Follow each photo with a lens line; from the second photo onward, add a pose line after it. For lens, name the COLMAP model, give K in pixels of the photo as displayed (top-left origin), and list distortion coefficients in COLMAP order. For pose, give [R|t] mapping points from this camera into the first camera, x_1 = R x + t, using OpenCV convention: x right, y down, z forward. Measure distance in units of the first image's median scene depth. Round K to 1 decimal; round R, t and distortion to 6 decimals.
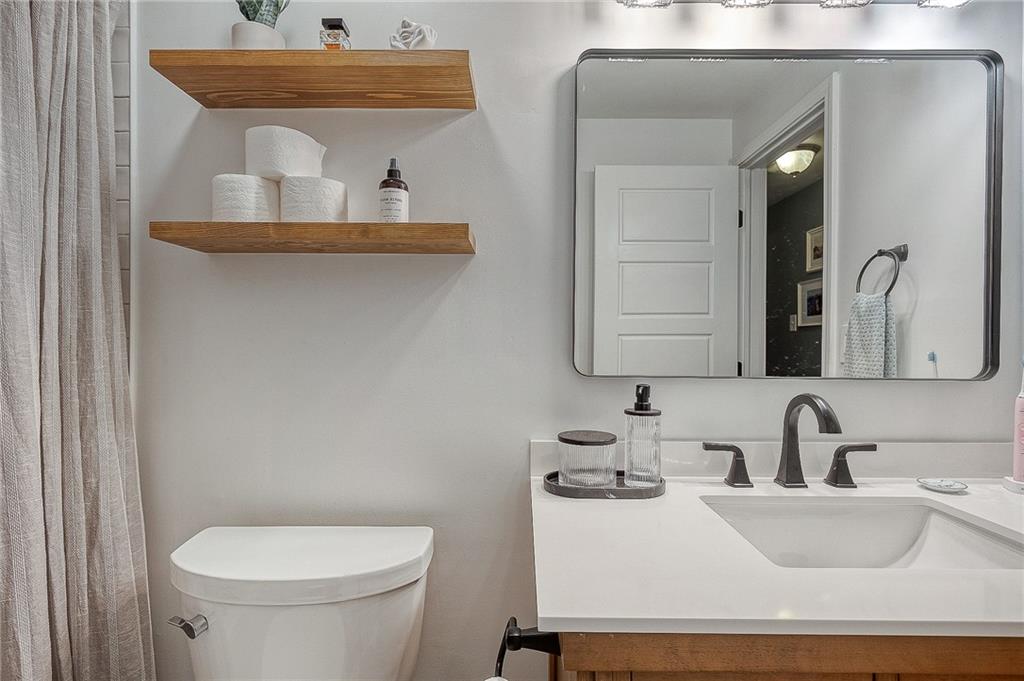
lens RADIAL K [[519.1, 0, 512.0], [0, 519.1, 340.5], [0, 0, 1]] dist [-0.006615, -0.000914]
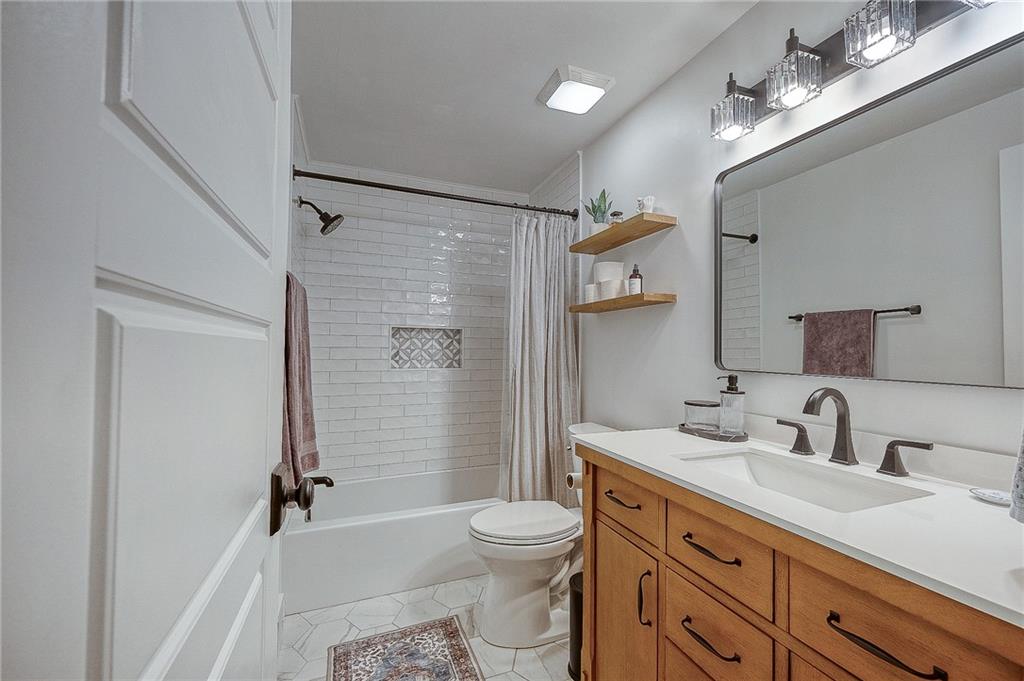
lens RADIAL K [[406.7, 0, 512.0], [0, 406.7, 340.5], [0, 0, 1]] dist [0.000233, 0.000040]
pose [[0.373879, -0.024019, -0.927166, 1.156209], [0.000537, 0.999670, -0.025681, 0.009220], [0.927477, 0.009103, 0.373768, -0.110331]]
